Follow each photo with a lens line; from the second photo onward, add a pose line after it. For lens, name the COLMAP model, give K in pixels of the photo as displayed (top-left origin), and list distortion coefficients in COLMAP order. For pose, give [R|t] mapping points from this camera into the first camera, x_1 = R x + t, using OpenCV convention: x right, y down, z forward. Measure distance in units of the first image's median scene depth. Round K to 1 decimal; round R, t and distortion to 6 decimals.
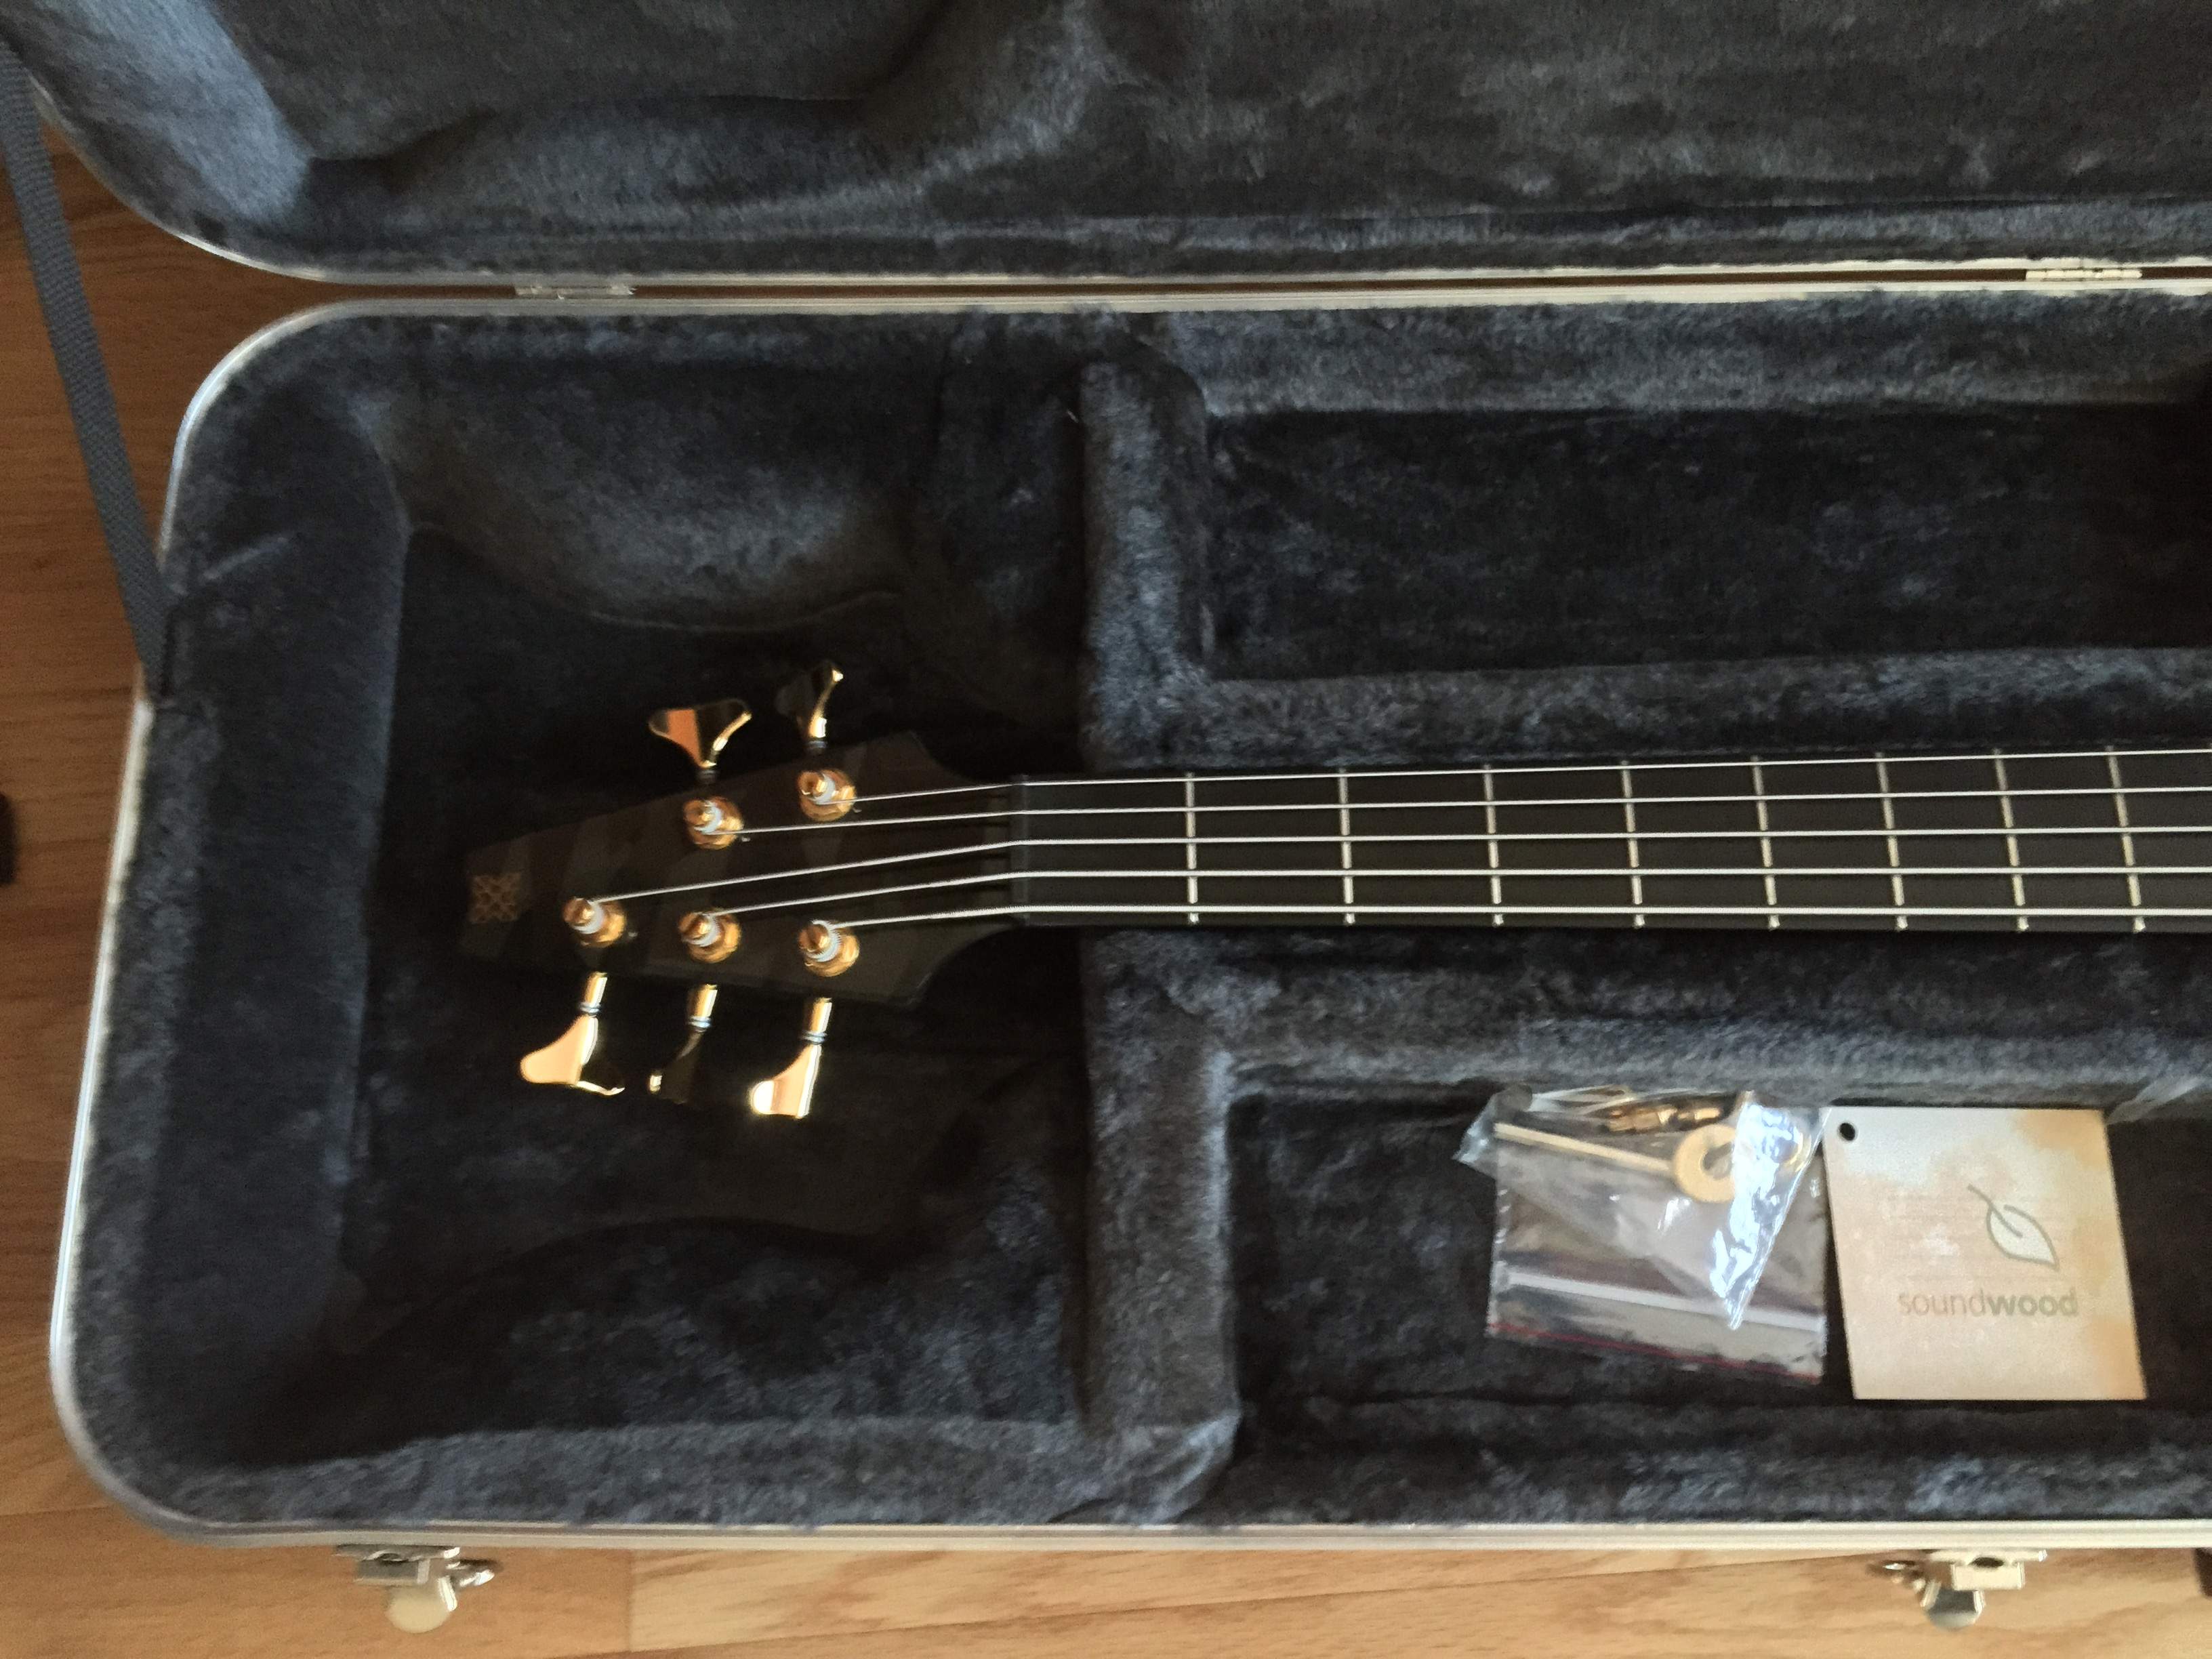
lens RADIAL K [[1879.3, 0, 1106.0], [0, 1879.3, 829.5], [0, 0, 1]] dist [0.084934, -0.123273]
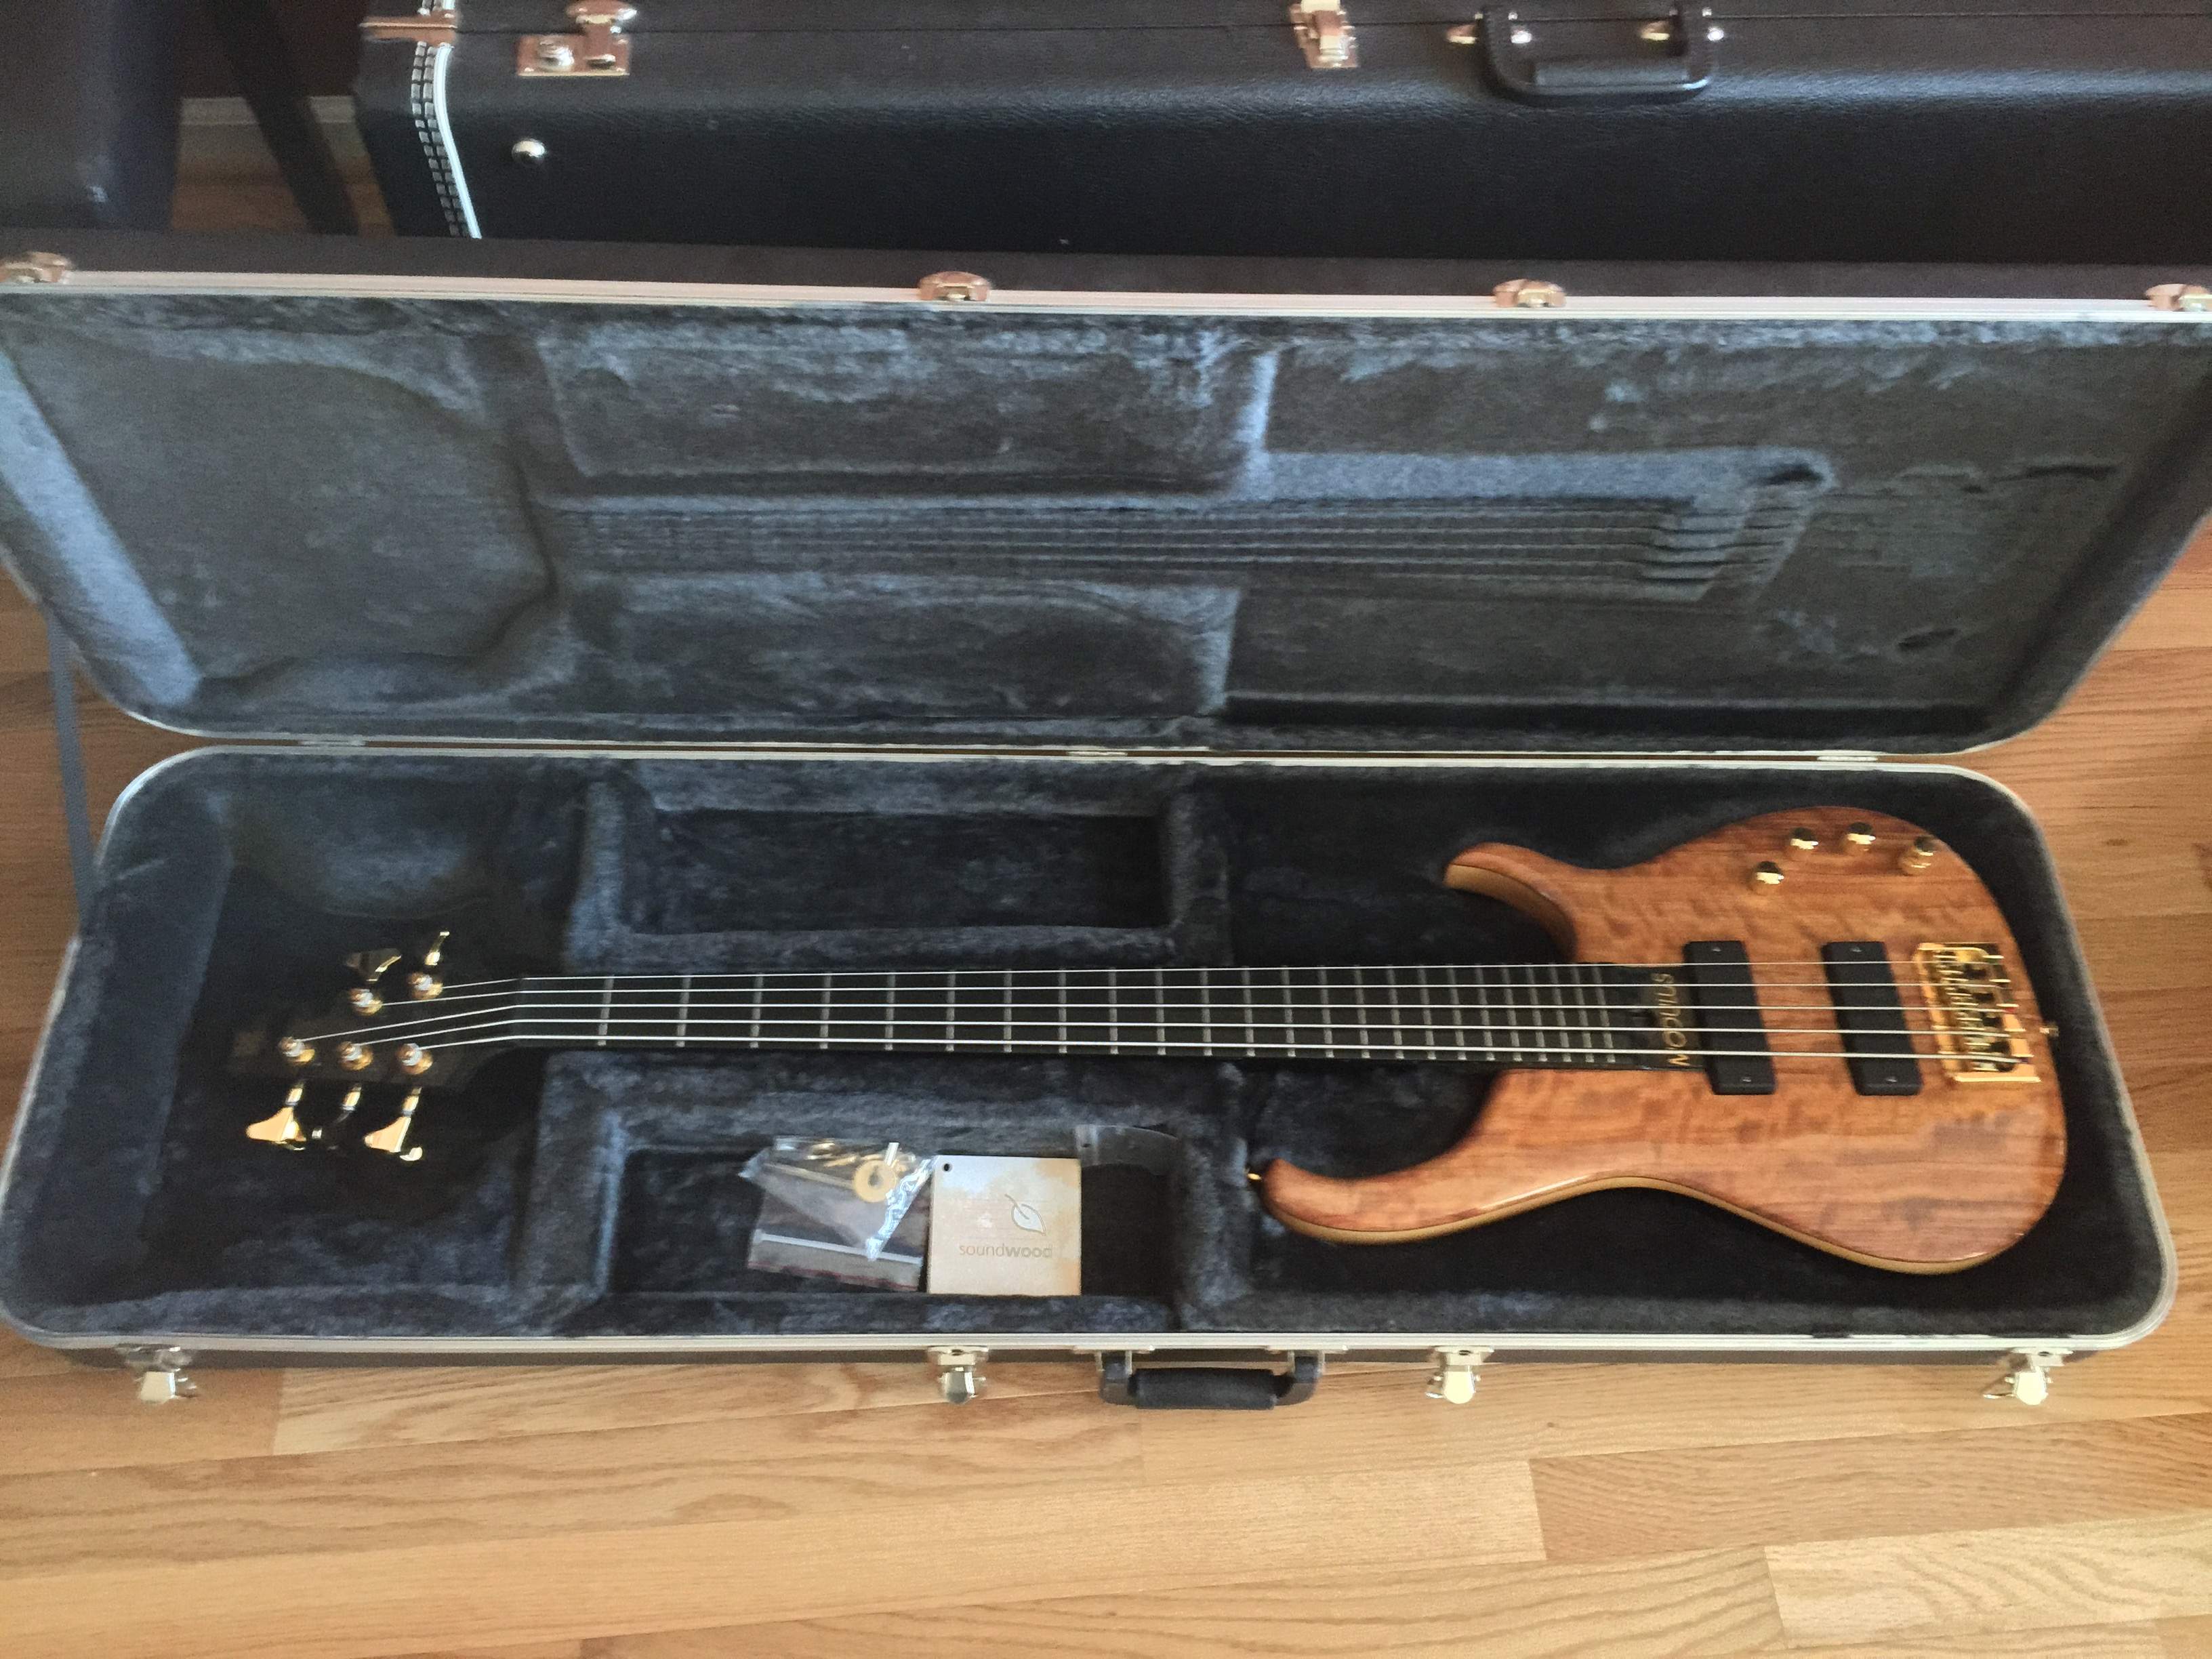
lens RADIAL K [[1879.3, 0, 1106.0], [0, 1879.3, 829.5], [0, 0, 1]] dist [0.084934, -0.123273]
pose [[0.998799, 0.019564, 0.044912, 0.461758], [-0.007047, 0.964638, -0.263482, 0.335379], [-0.048479, 0.262849, 0.963618, -0.969236]]
